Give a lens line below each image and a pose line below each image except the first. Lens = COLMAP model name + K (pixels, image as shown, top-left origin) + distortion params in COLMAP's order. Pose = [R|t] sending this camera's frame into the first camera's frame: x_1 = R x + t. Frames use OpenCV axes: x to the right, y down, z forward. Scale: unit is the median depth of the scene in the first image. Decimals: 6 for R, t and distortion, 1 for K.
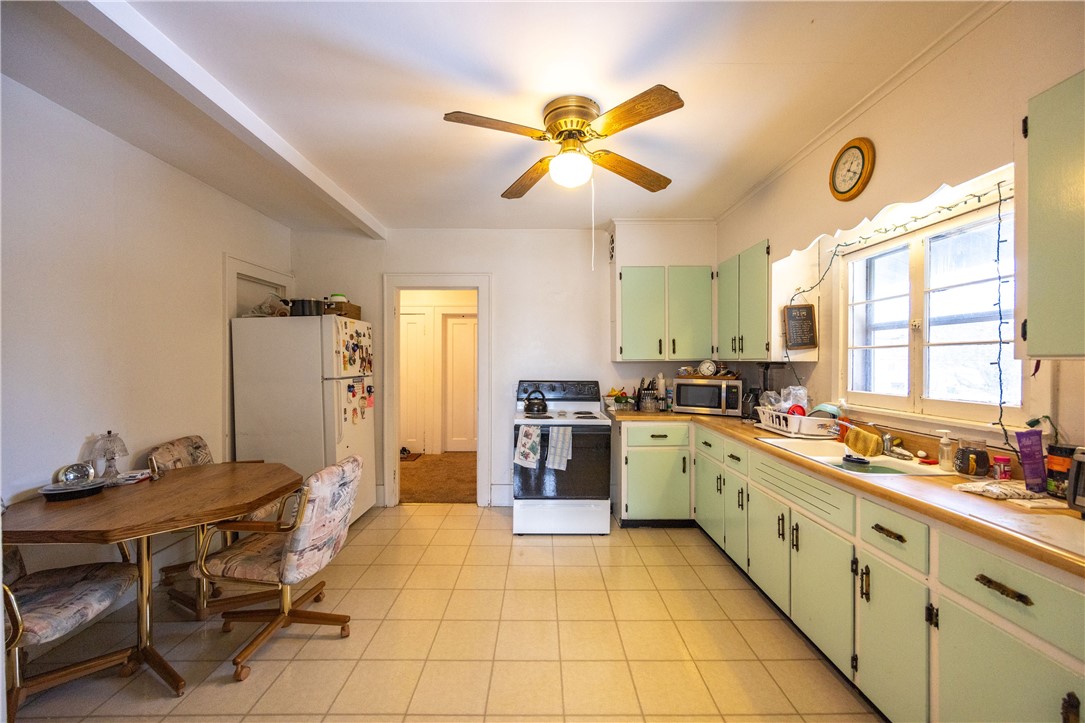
lens RADIAL K [[431.3, 0, 545.3], [0, 431.3, 363.0], [0, 0, 1]] dist [-0.001495, 0.000008]
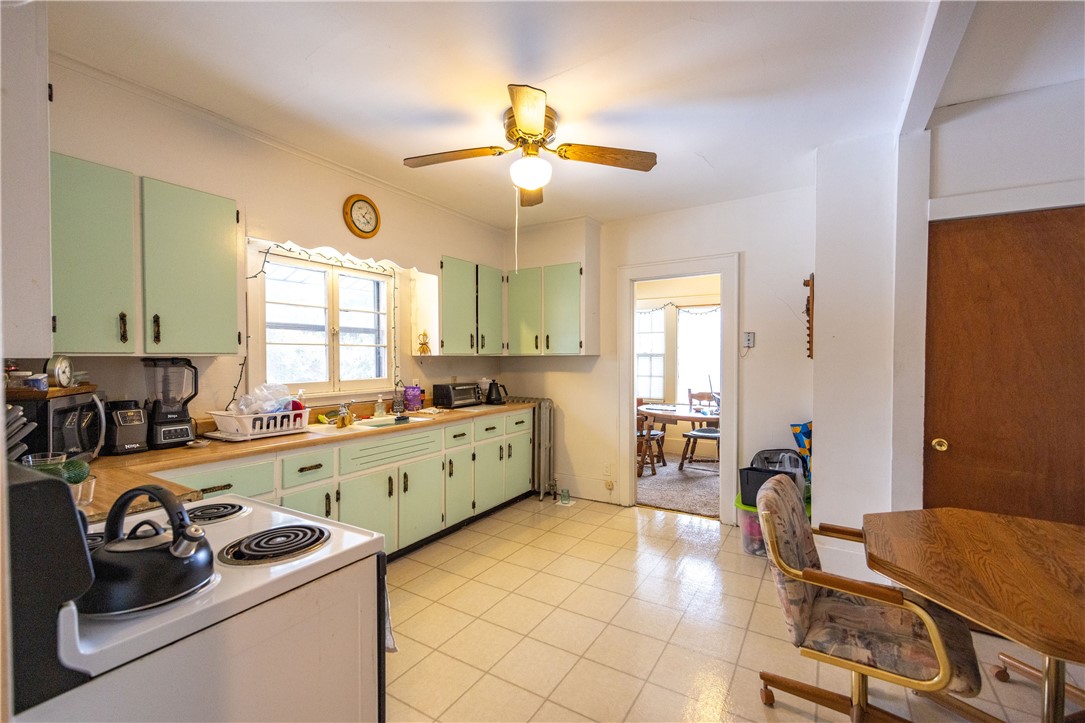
lens RADIAL K [[431.3, 0, 545.3], [0, 431.3, 363.0], [0, 0, 1]] dist [-0.001495, 0.000008]
pose [[-0.831782, -0.009499, 0.555021, -0.552730], [0.003888, 0.999729, 0.022938, -0.011062], [-0.555088, 0.021238, -0.831520, 1.873759]]
